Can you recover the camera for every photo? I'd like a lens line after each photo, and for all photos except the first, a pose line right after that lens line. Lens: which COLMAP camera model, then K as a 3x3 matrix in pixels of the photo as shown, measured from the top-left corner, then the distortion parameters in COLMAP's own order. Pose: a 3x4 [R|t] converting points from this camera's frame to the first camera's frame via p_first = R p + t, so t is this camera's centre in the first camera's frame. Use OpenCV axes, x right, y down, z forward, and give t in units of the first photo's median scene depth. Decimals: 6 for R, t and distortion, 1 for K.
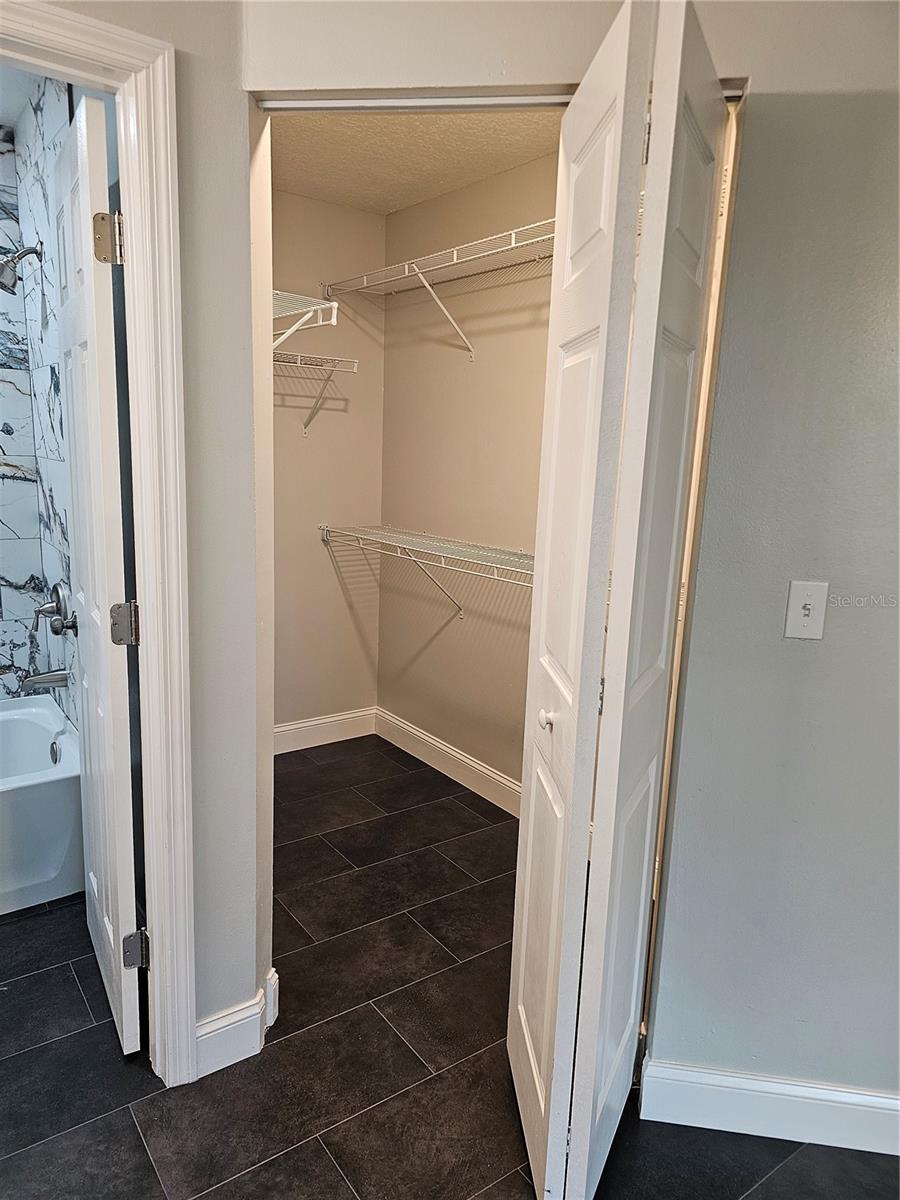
lens RADIAL K [[803.2, 0, 454.9], [0, 803.2, 595.9], [0, 0, 1]] dist [0.036276, -0.021499]
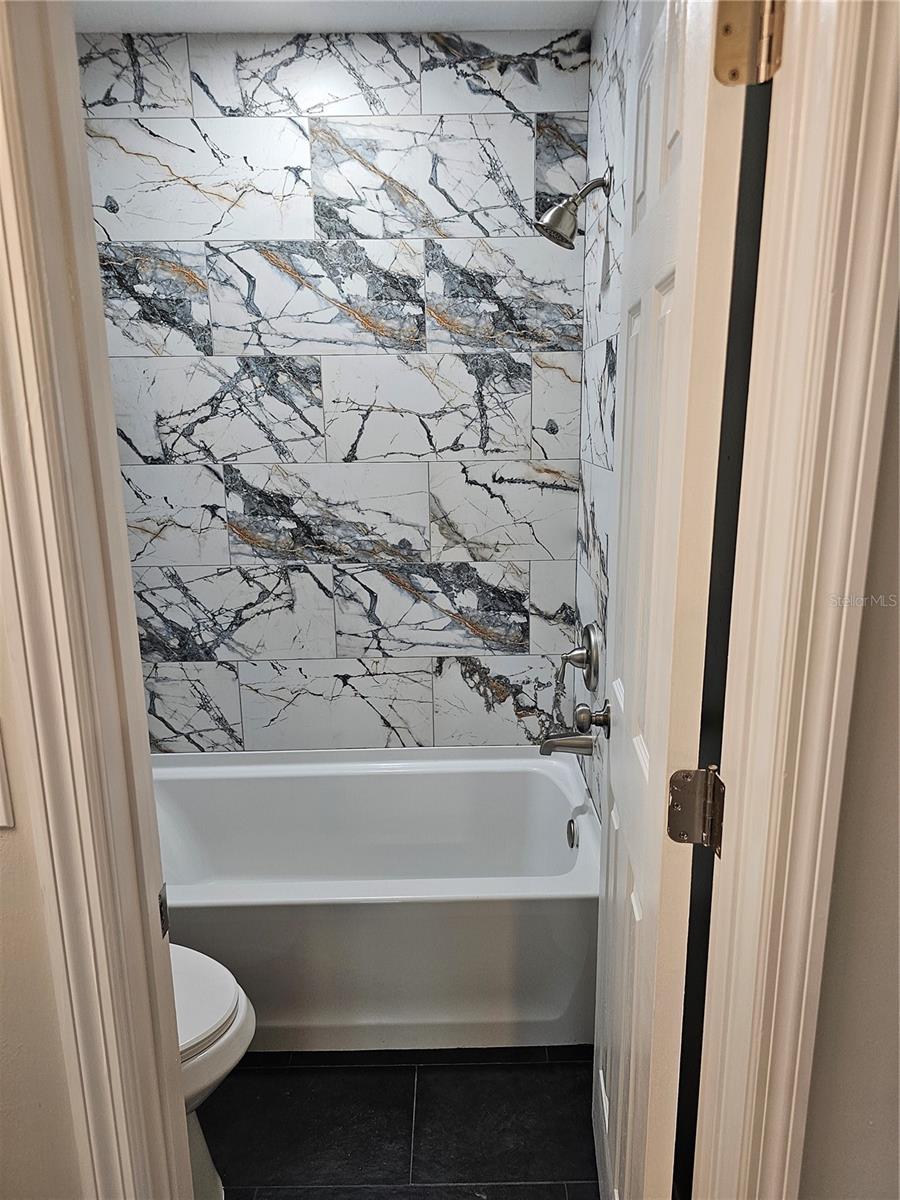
lens RADIAL K [[803.2, 0, 452.6], [0, 803.2, 604.8], [0, 0, 1]] dist [0.036276, -0.021499]
pose [[0.805880, 0.092912, -0.584743, -0.148189], [-0.070770, 0.995646, 0.060668, -0.072474], [0.587834, -0.007509, 0.808947, 0.297737]]
